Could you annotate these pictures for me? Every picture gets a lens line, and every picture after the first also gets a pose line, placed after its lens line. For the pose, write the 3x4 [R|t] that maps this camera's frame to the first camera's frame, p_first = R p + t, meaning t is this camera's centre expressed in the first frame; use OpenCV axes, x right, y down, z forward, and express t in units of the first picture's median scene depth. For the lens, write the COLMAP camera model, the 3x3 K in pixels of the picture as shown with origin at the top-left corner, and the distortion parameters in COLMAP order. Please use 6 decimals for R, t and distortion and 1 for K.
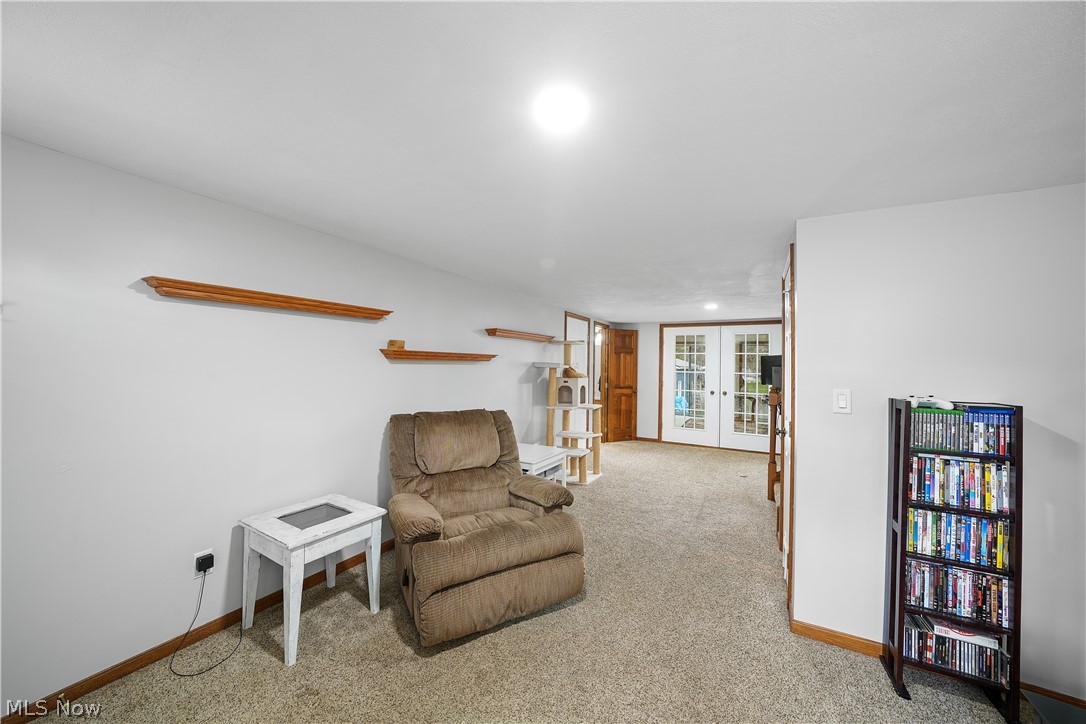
lens RADIAL K [[377.8, 0, 539.9], [0, 377.8, 356.5], [0, 0, 1]] dist [-0.021030, 0.001711]
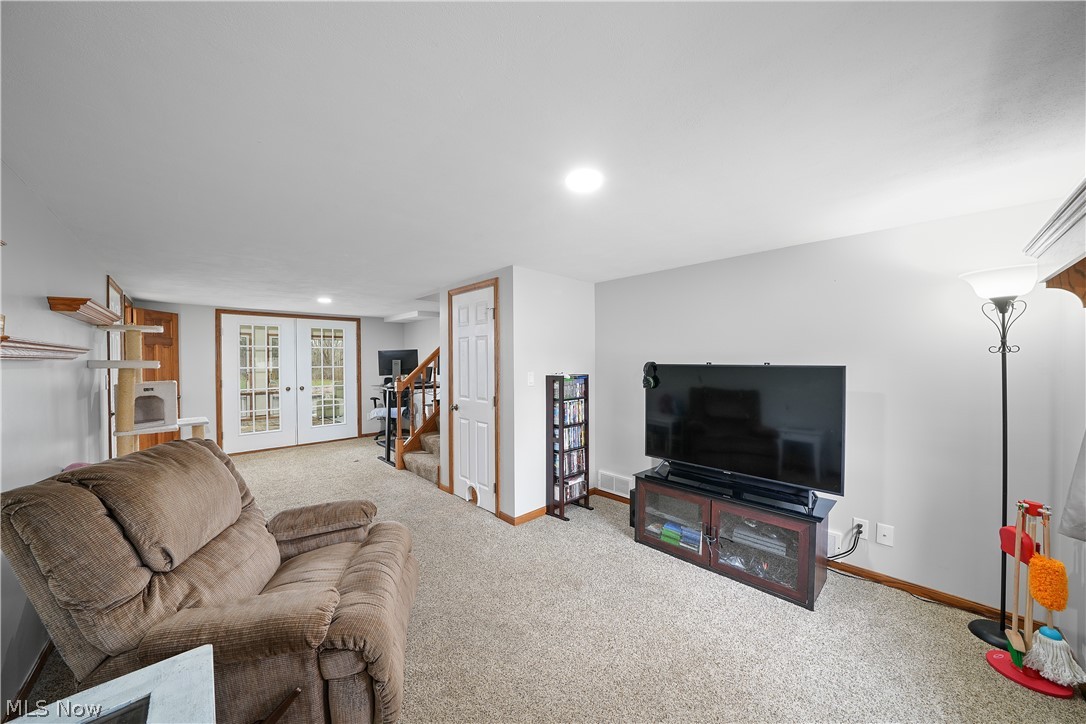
lens RADIAL K [[377.8, 0, 535.8], [0, 377.8, 363.4], [0, 0, 1]] dist [-0.021030, 0.001711]
pose [[0.292967, -0.026858, 0.955745, -1.010835], [-0.009120, 0.999481, 0.030883, -0.007831], [-0.956079, -0.017764, 0.292571, 0.556380]]
